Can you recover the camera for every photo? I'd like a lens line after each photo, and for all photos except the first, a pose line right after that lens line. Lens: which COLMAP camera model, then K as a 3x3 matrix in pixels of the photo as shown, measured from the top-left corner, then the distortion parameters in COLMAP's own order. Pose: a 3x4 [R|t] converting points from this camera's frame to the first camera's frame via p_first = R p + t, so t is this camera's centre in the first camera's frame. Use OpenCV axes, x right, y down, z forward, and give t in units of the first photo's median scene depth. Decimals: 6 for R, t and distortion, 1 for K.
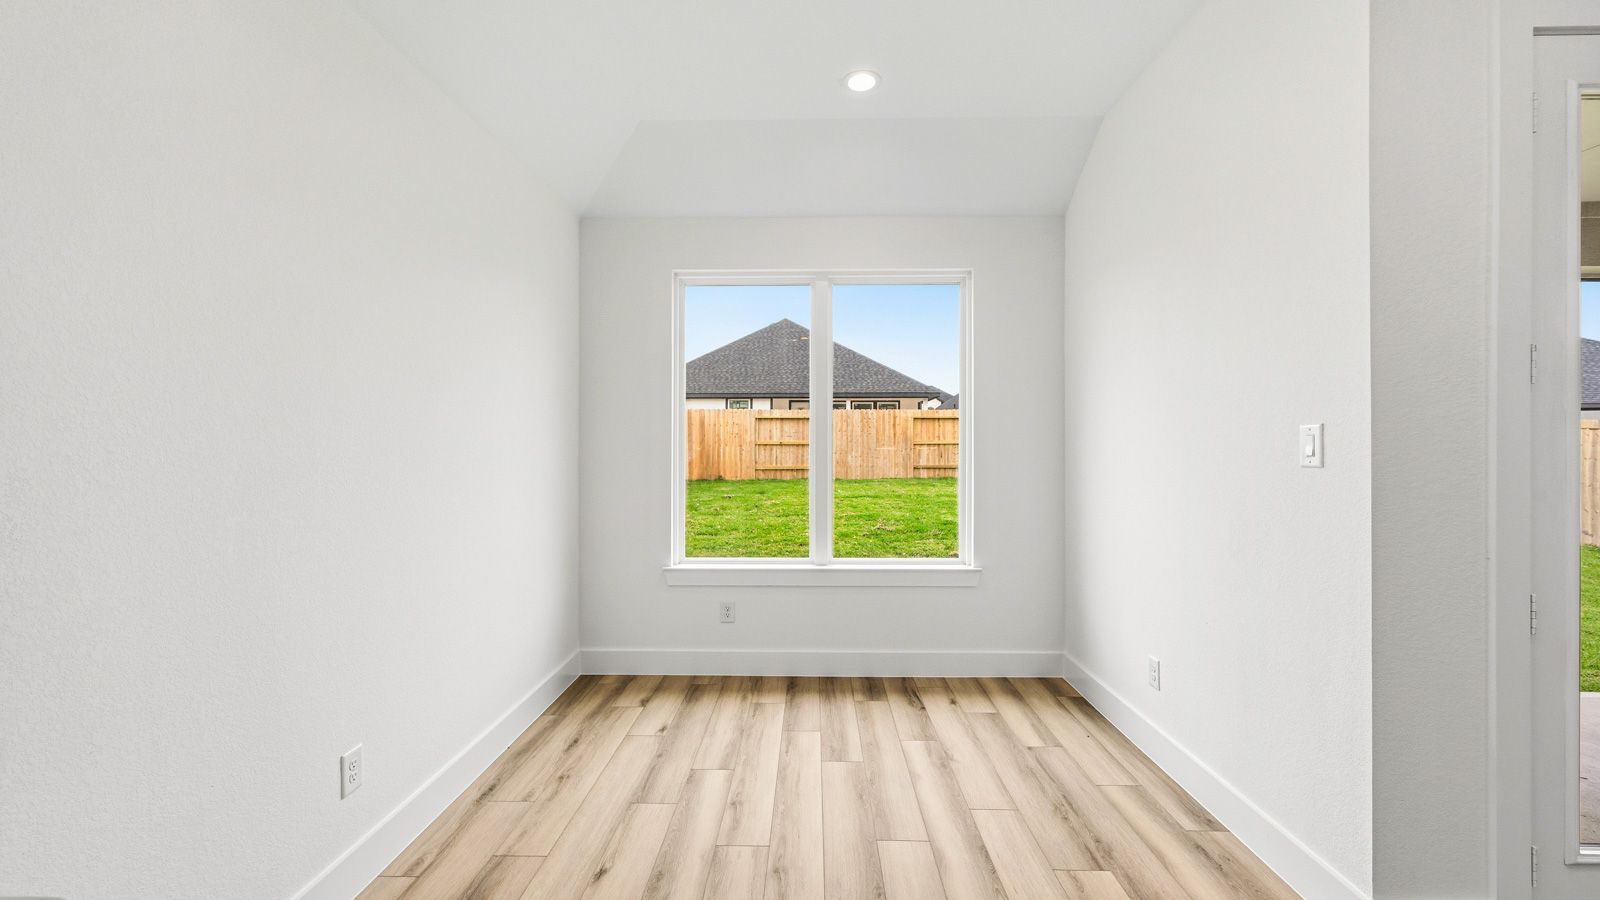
lens RADIAL K [[643.1, 0, 797.8], [0, 643.1, 449.0], [0, 0, 1]] dist [-0.000231, 0.000110]
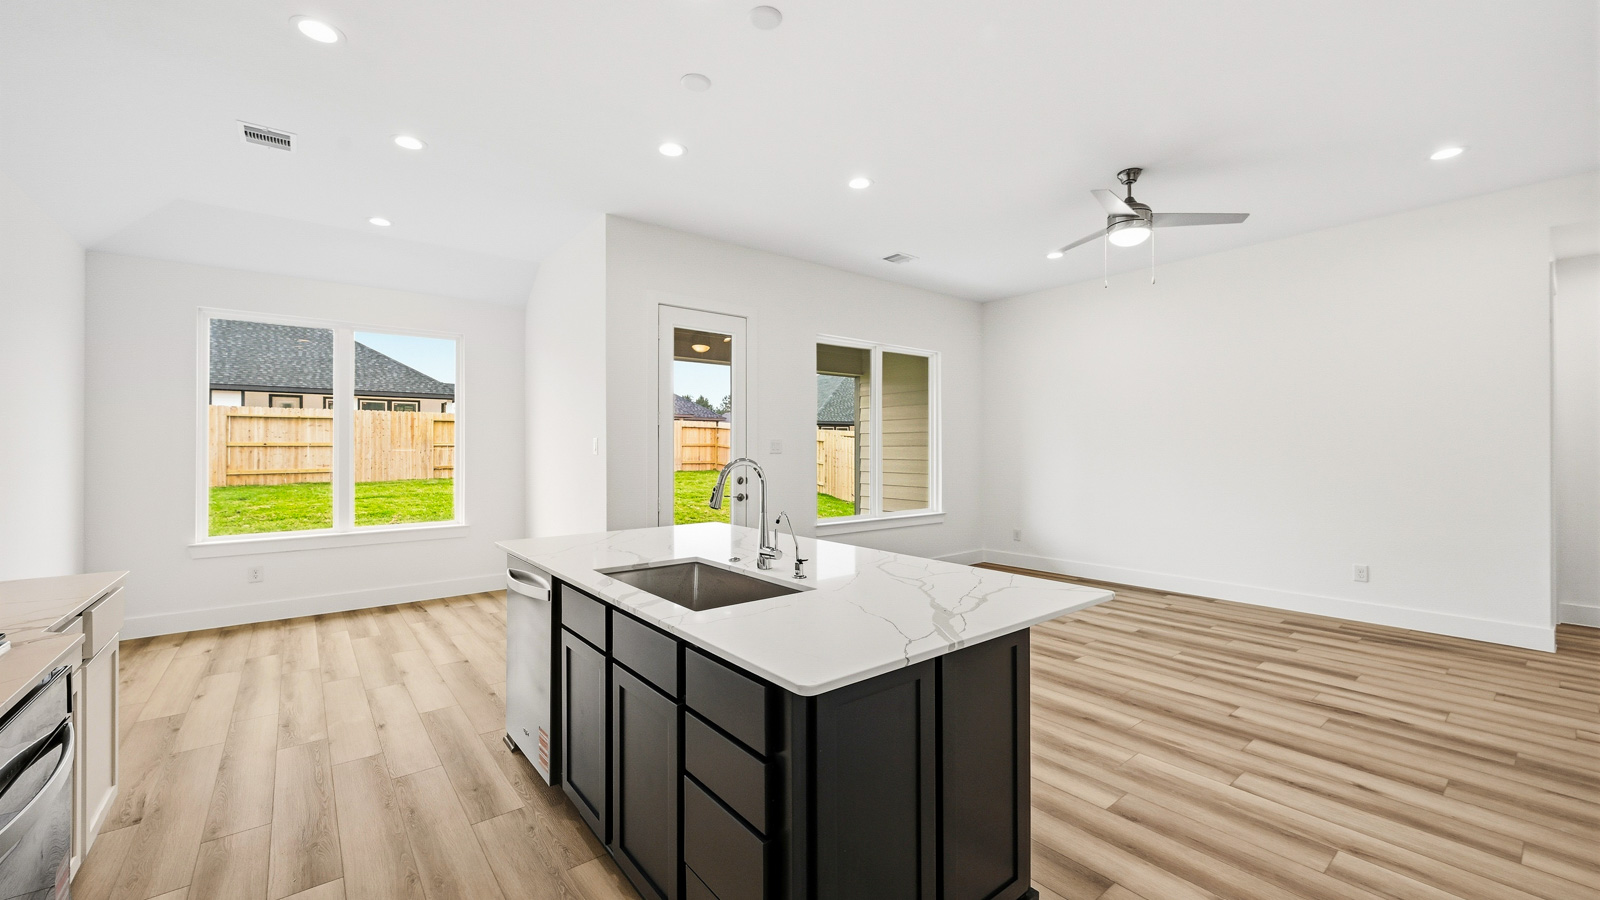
lens RADIAL K [[627.8, 0, 804.2], [0, 627.8, 446.8], [0, 0, 1]] dist [0.000863, 0.000186]
pose [[0.762638, 0.000441, 0.646825, -0.019897], [0.003623, 0.999981, -0.004953, 0.001180], [-0.646815, 0.006120, 0.762622, -0.164002]]
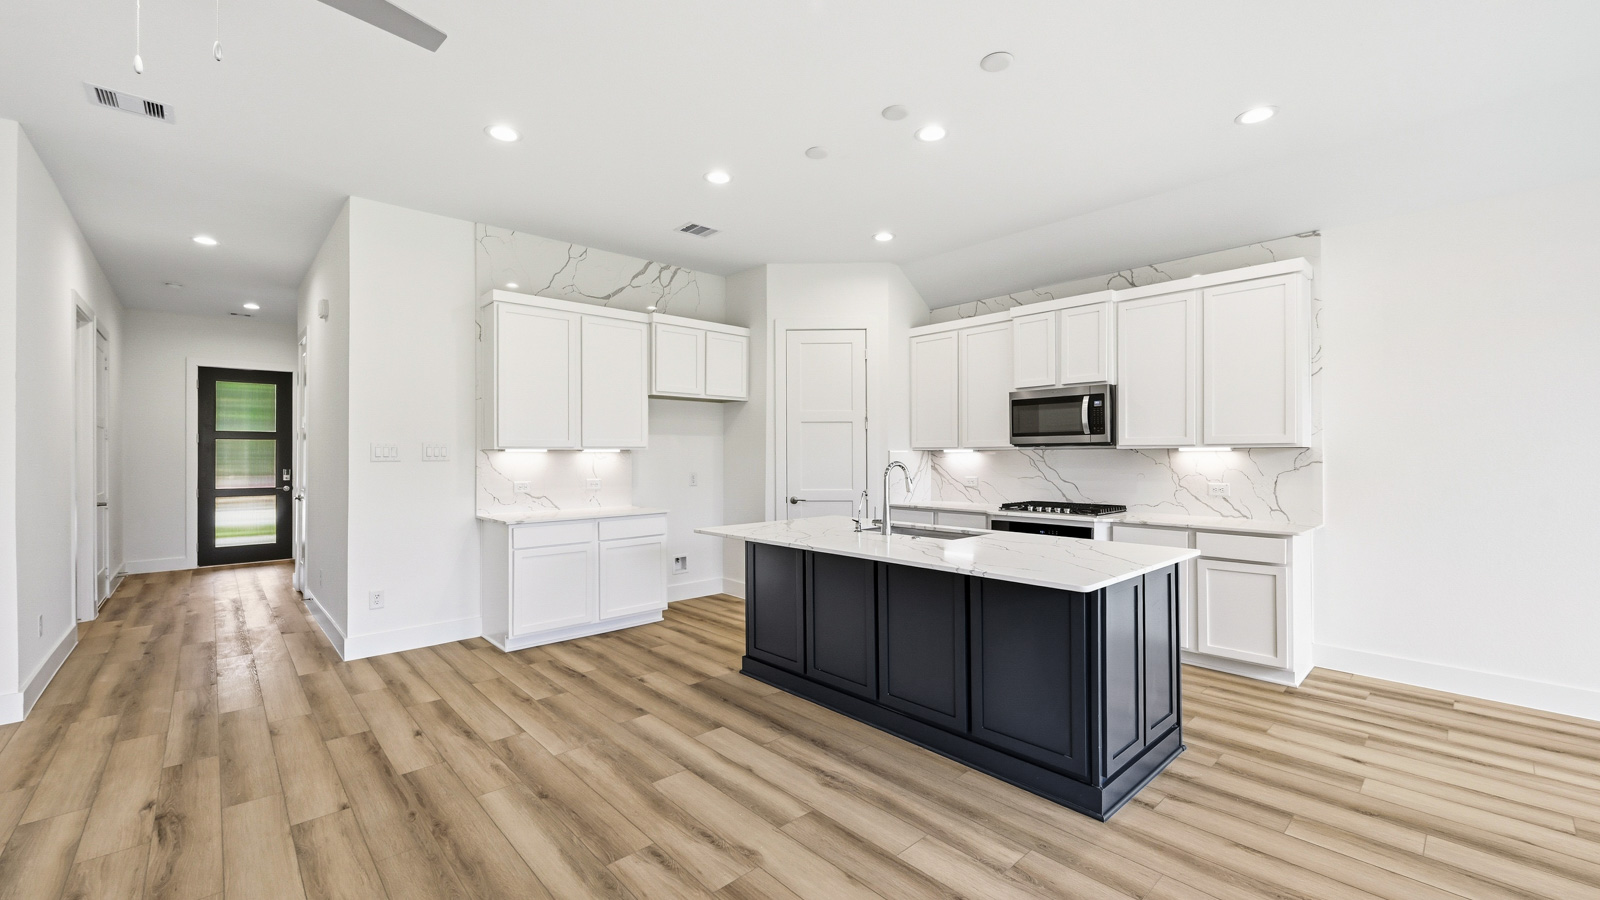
lens RADIAL K [[643.1, 0, 797.8], [0, 643.1, 449.0], [0, 0, 1]] dist [-0.000231, 0.000110]
pose [[-0.719446, 0.000265, -0.694548, 0.230995], [0.003979, 0.999985, -0.003740, -0.000278], [0.694537, -0.005455, -0.719437, 0.079767]]
